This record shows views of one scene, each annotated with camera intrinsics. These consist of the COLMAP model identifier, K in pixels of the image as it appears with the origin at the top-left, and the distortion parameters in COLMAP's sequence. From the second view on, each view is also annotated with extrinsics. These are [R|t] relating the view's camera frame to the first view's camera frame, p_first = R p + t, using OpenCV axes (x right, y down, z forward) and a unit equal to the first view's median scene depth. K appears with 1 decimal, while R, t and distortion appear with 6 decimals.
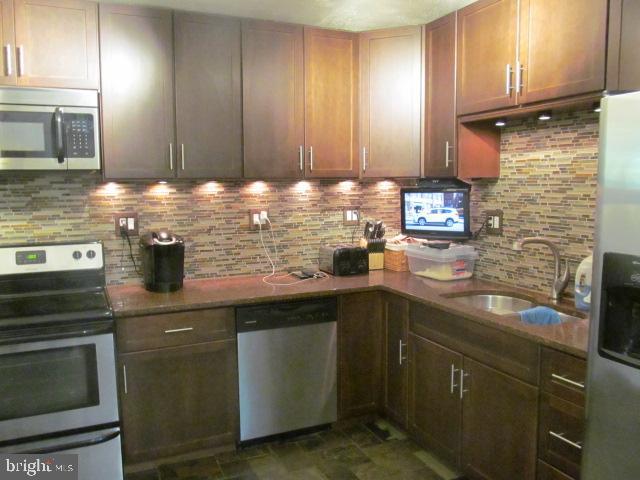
lens RADIAL K [[526.6, 0, 320.0], [0, 526.6, 240.0], [0, 0, 1]] dist [-0.058830, 0.010852]
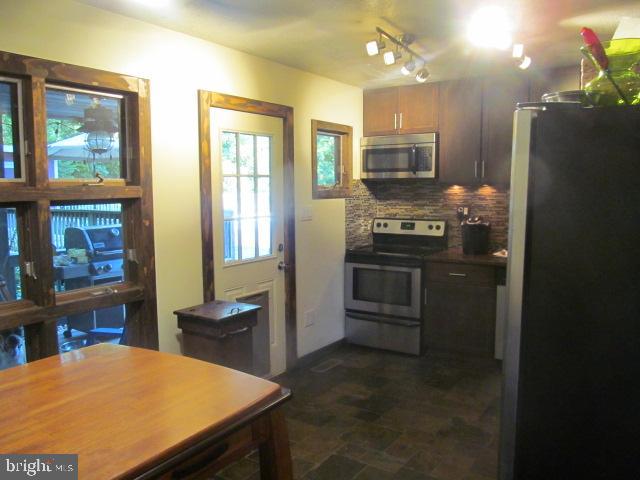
lens RADIAL K [[526.6, 0, 320.0], [0, 526.6, 240.0], [0, 0, 1]] dist [-0.058830, 0.010852]
pose [[0.533028, 0.090379, -0.841256, 0.795933], [-0.090466, 0.994667, 0.049540, 0.018155], [0.841247, 0.049699, 0.538362, -0.236064]]
